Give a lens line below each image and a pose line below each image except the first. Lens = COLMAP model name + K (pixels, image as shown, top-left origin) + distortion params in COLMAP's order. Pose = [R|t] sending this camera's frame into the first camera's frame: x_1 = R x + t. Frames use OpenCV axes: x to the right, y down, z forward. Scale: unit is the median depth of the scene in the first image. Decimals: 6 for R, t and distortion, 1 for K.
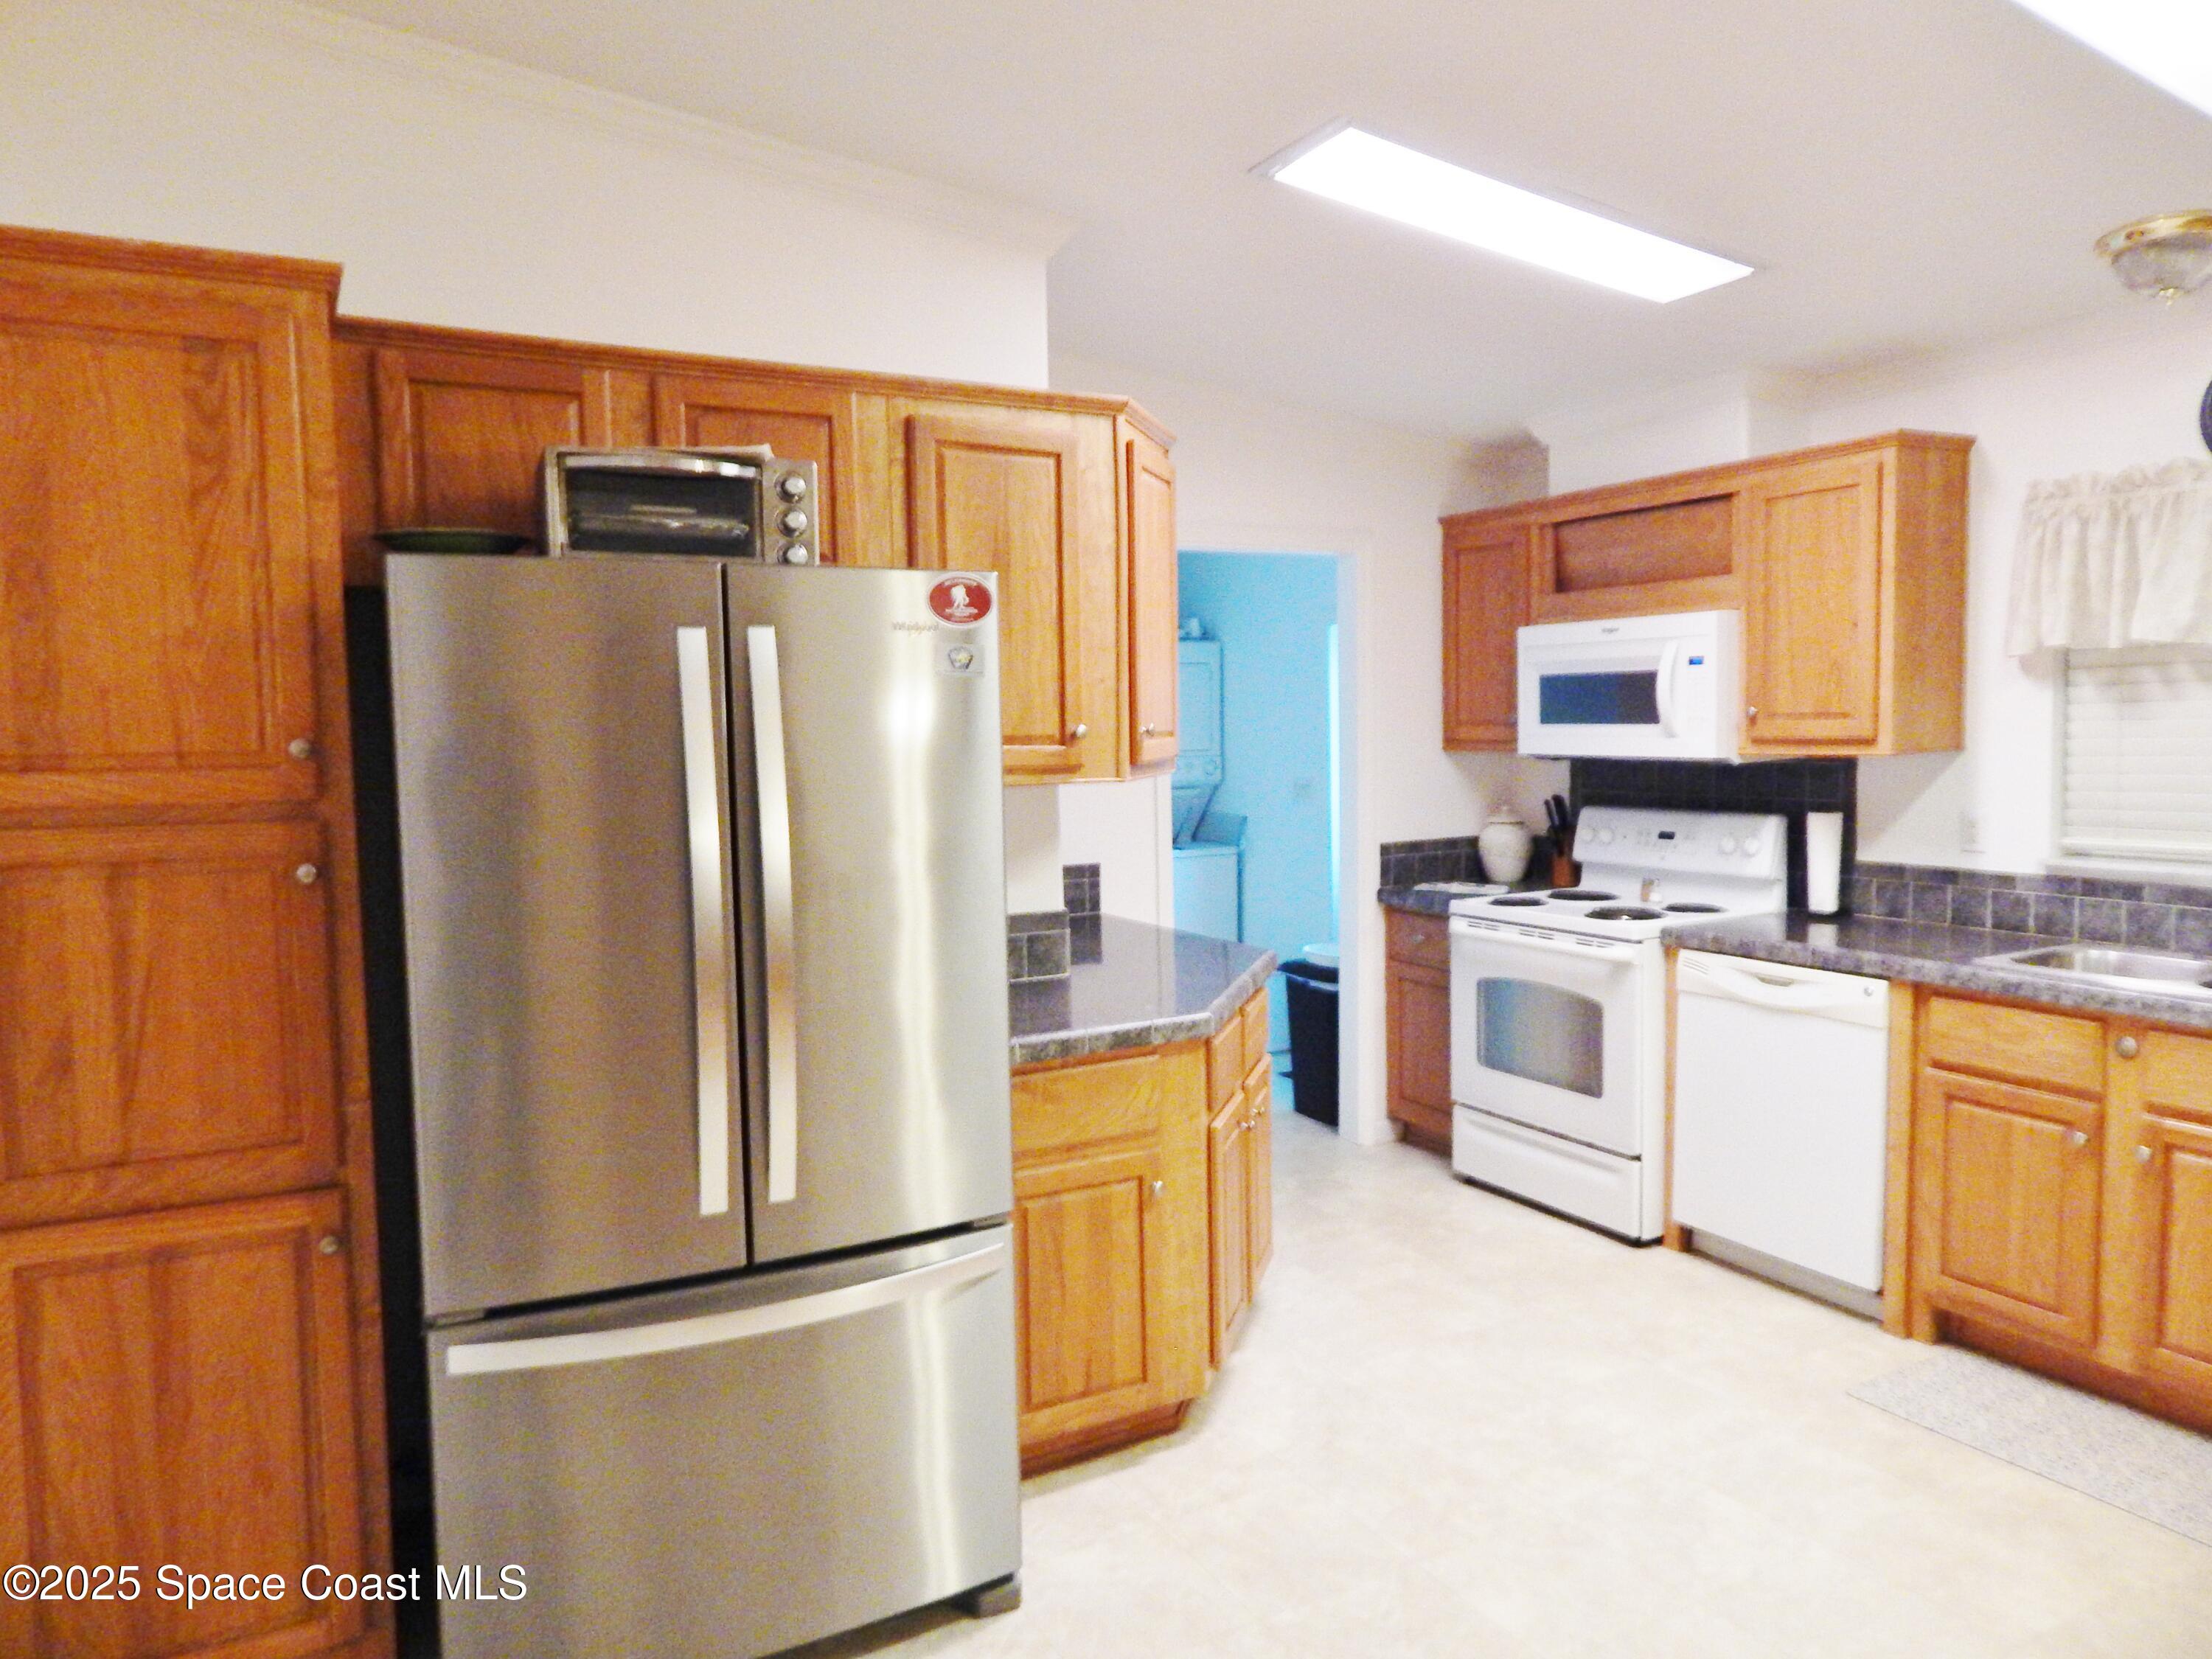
lens RADIAL K [[1454.1, 0, 1118.3], [0, 1454.1, 827.8], [0, 0, 1]] dist [-0.001392, -0.002757]
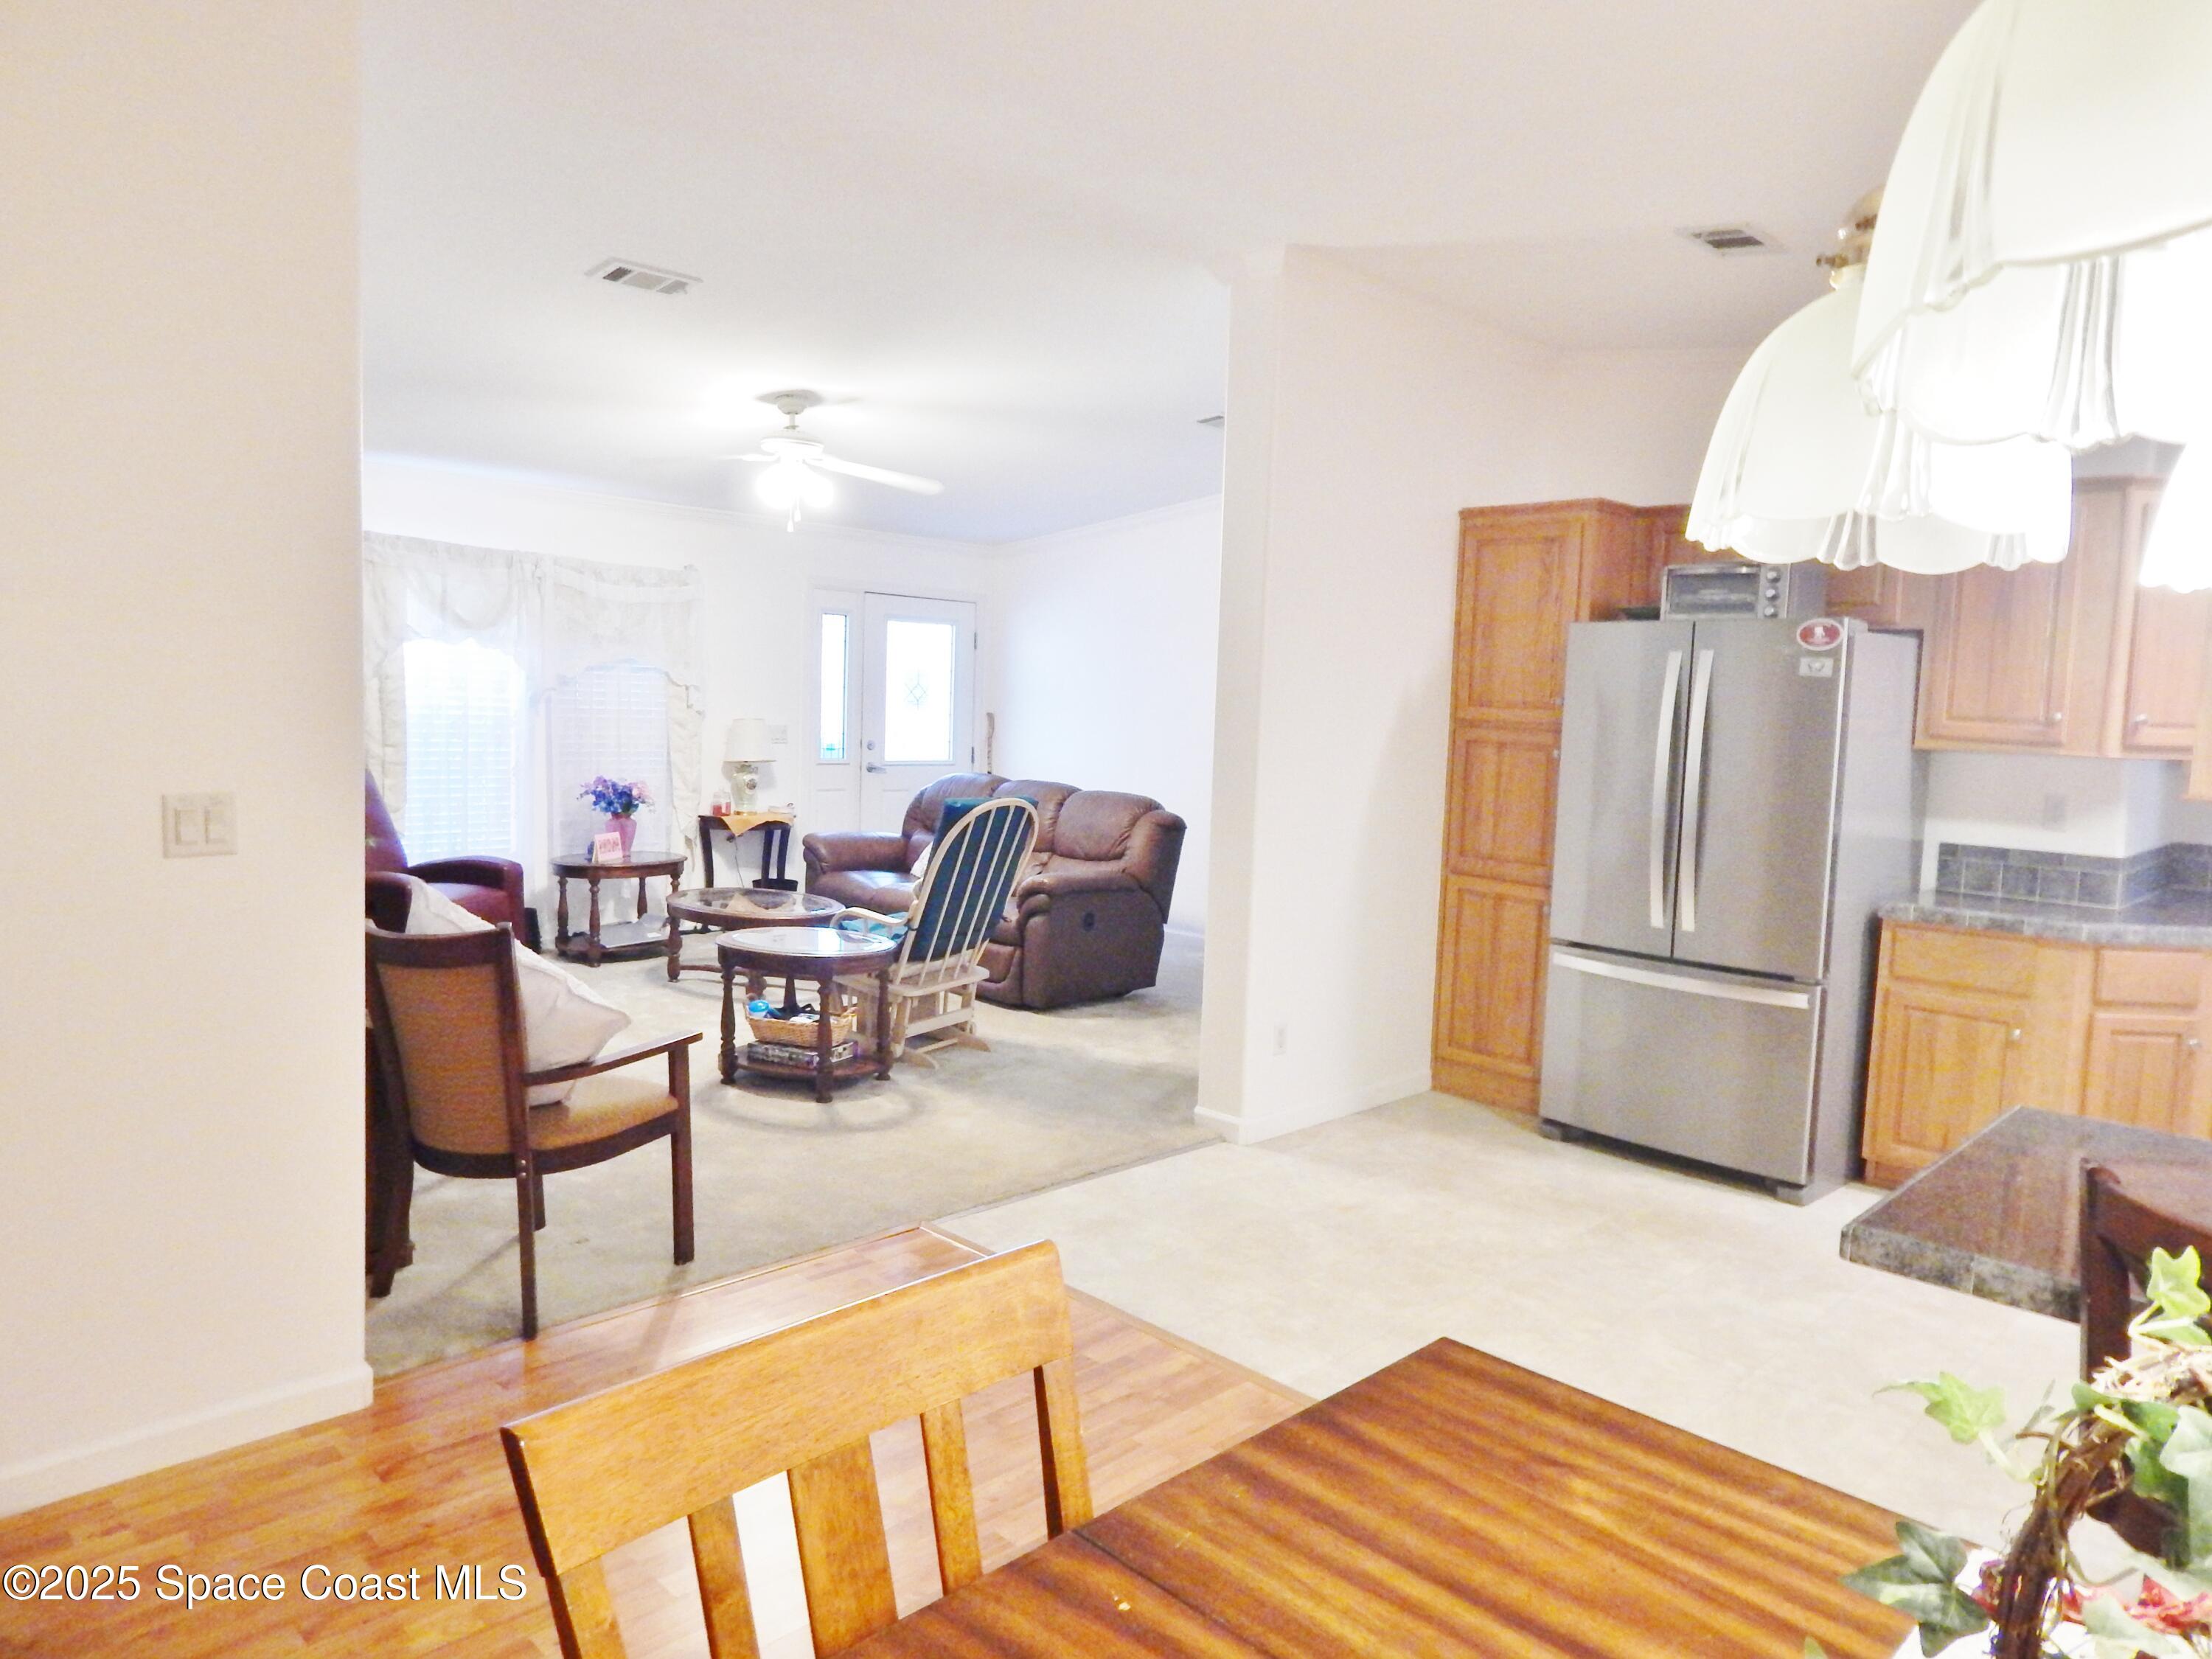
lens RADIAL K [[1449.5, 0, 1102.9], [0, 1449.5, 819.7], [0, 0, 1]] dist [0.002163, -0.006101]
pose [[0.284880, 0.111282, -0.952082, 0.778762], [-0.106800, 0.990739, 0.083844, 0.009260], [0.952595, 0.077797, 0.294127, -0.213661]]
